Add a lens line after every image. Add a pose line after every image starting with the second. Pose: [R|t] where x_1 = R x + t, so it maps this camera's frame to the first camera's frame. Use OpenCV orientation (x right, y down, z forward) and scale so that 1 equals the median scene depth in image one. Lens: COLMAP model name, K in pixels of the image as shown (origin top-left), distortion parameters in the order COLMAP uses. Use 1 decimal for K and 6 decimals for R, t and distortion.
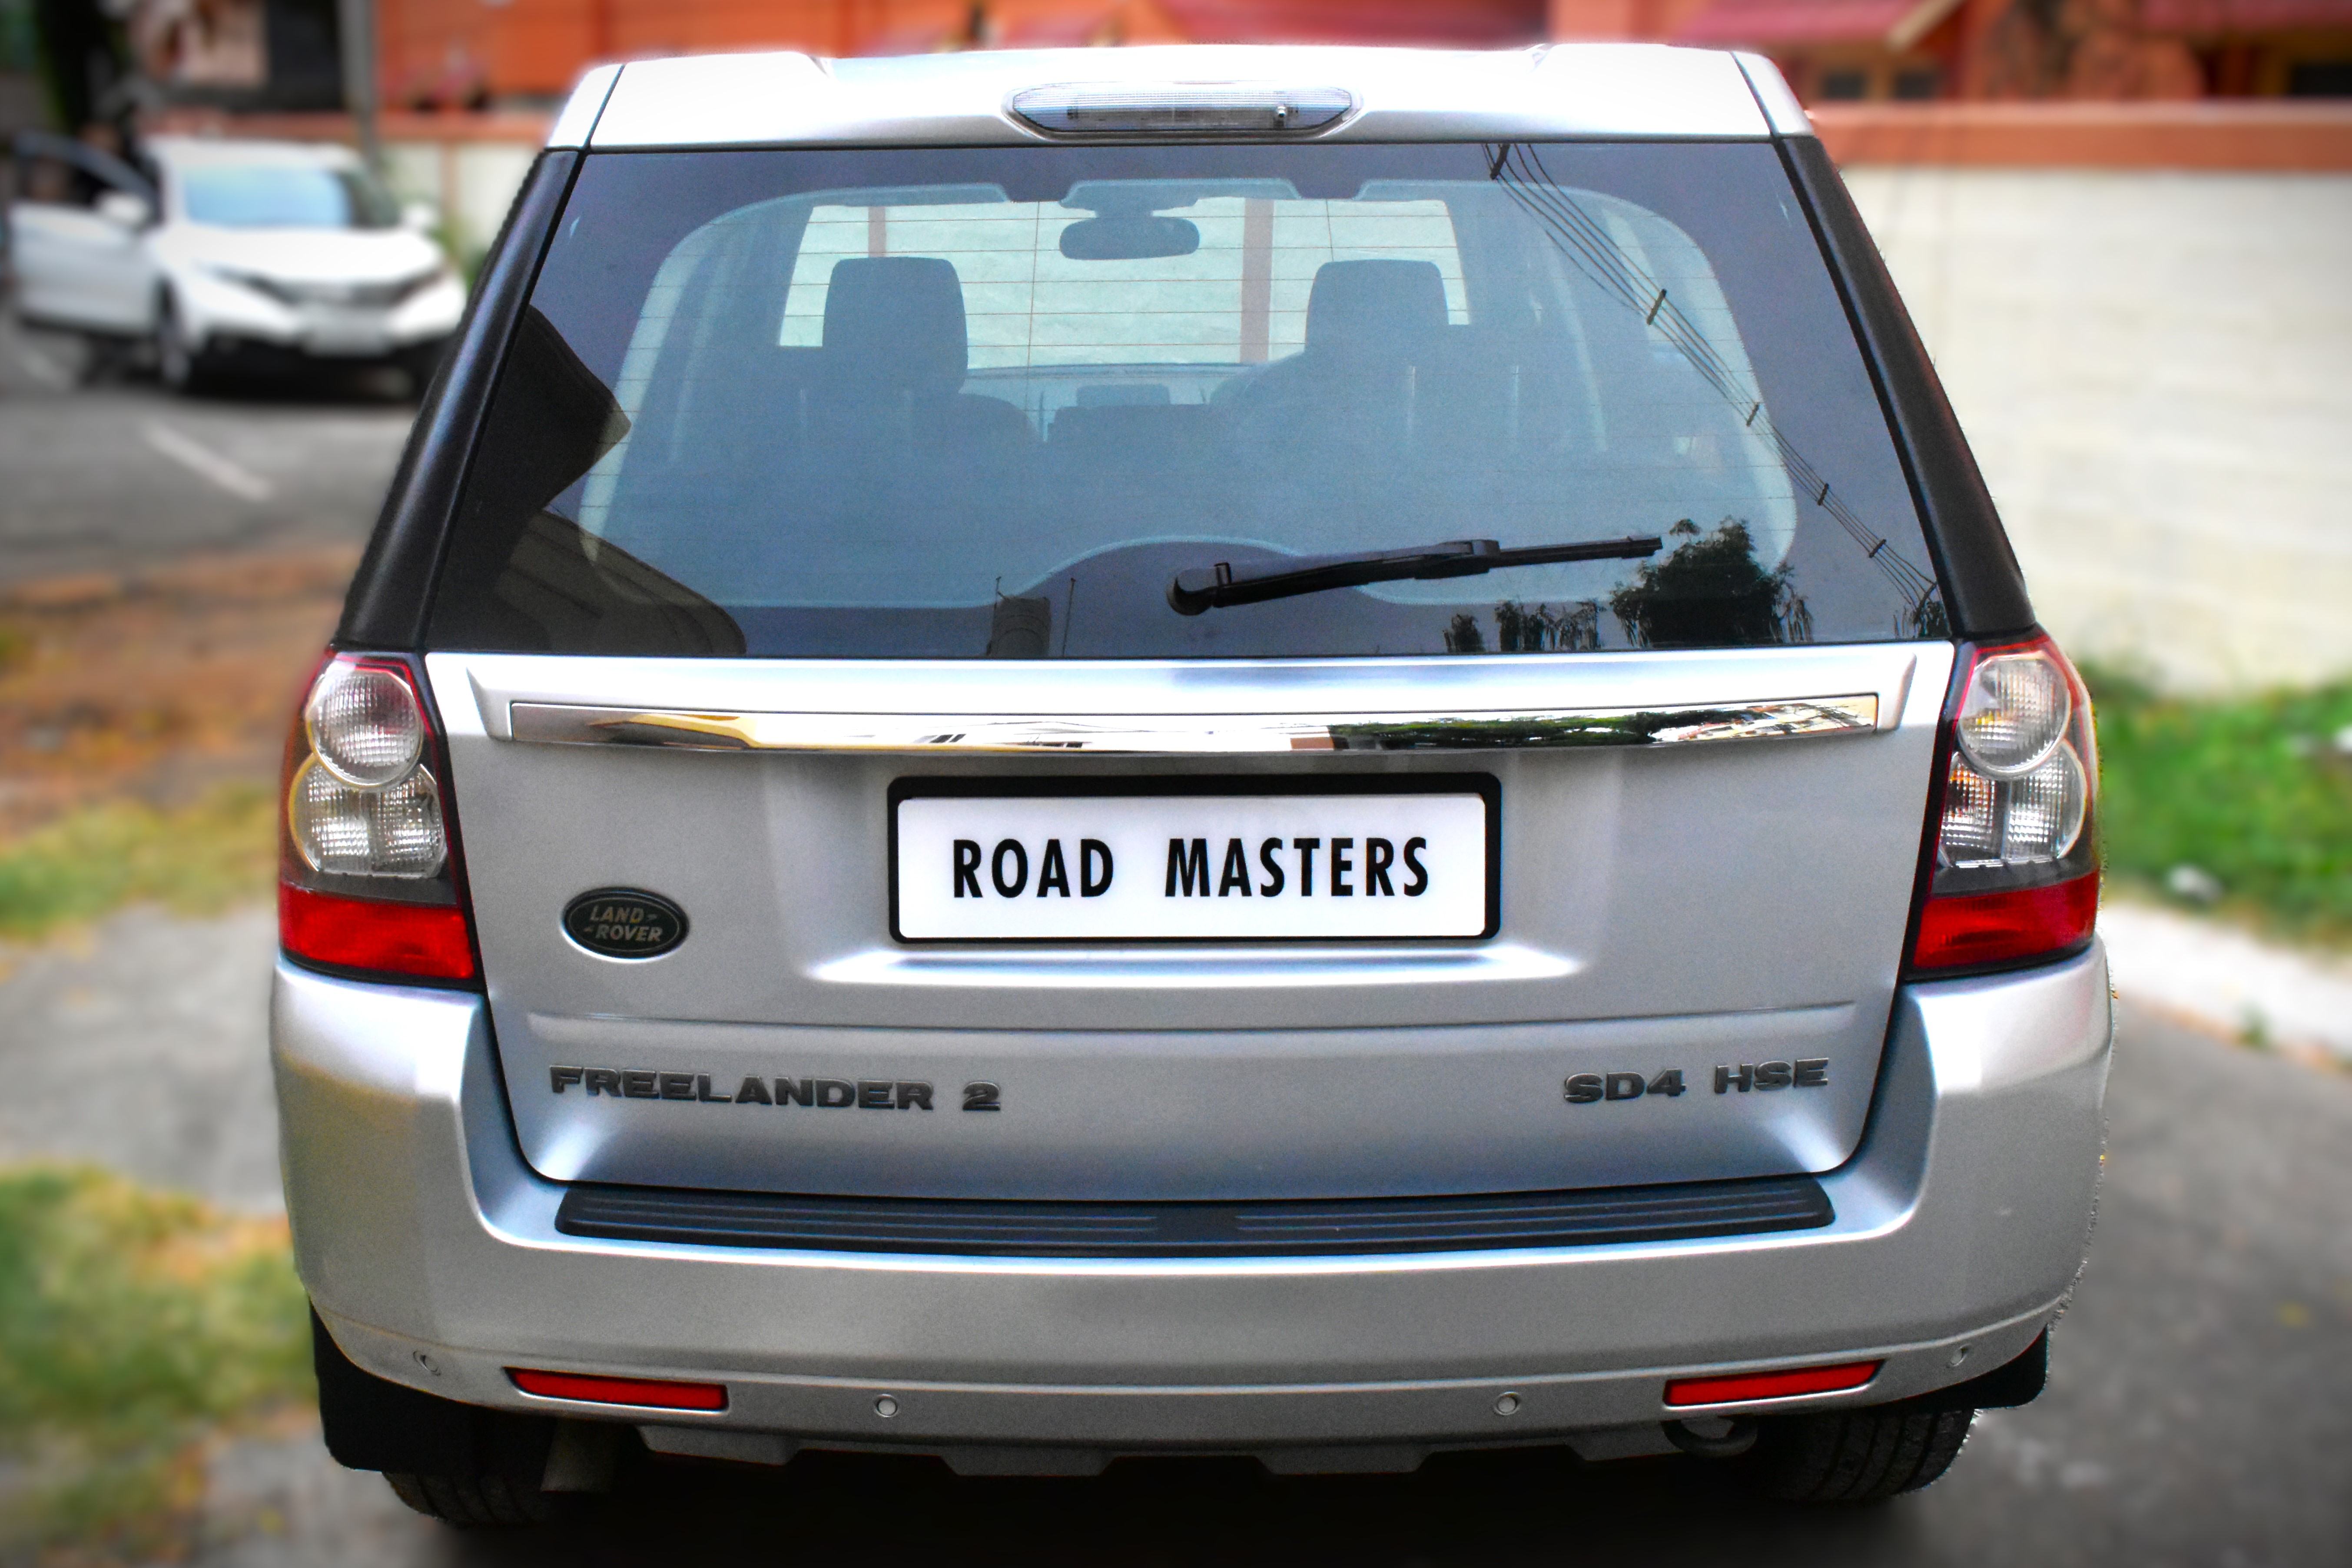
lens RADIAL K [[2201.7, 0, 1132.0], [0, 2201.7, 785.2], [0, 0, 1]] dist [0.028543, 0.000000]
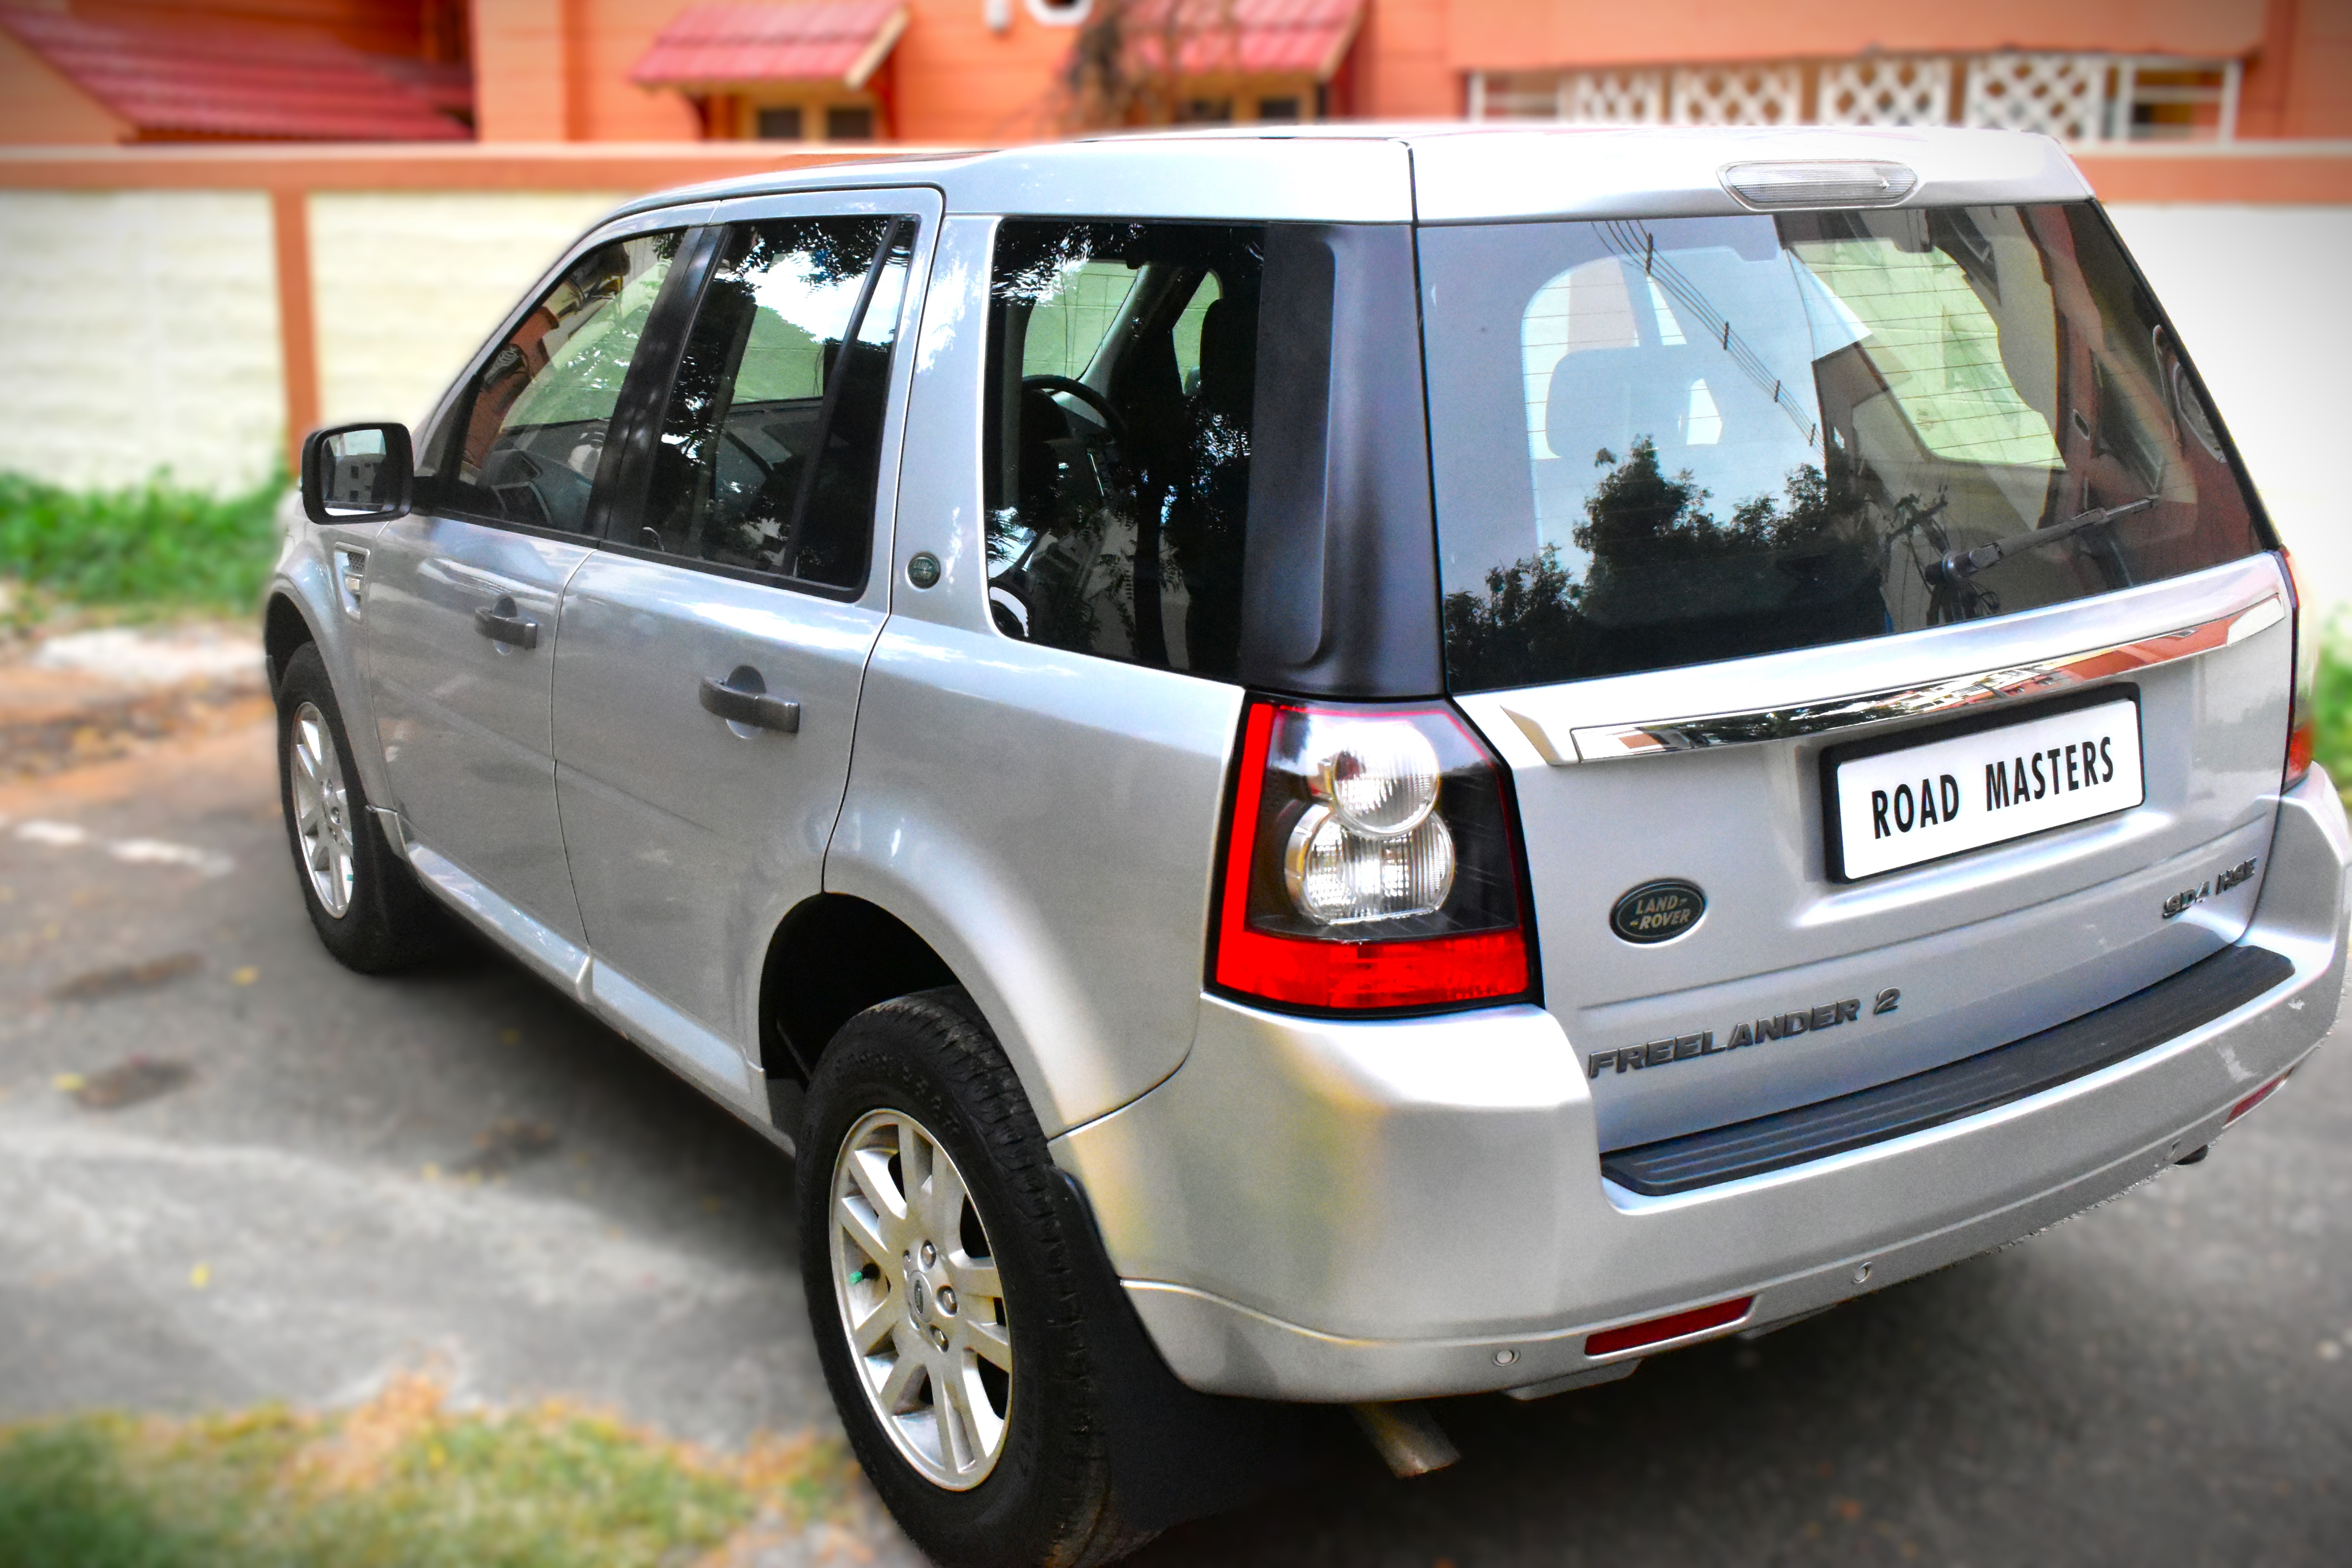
lens RADIAL K [[2201.8, 0, 1176.1], [0, 2201.8, 783.7], [0, 0, 1]] dist [0.028543, 0.000000]
pose [[0.833977, -0.148752, 0.531371, -1.037685], [0.149116, 0.987905, 0.042520, -0.087528], [-0.531269, 0.043775, 0.846071, 0.178666]]
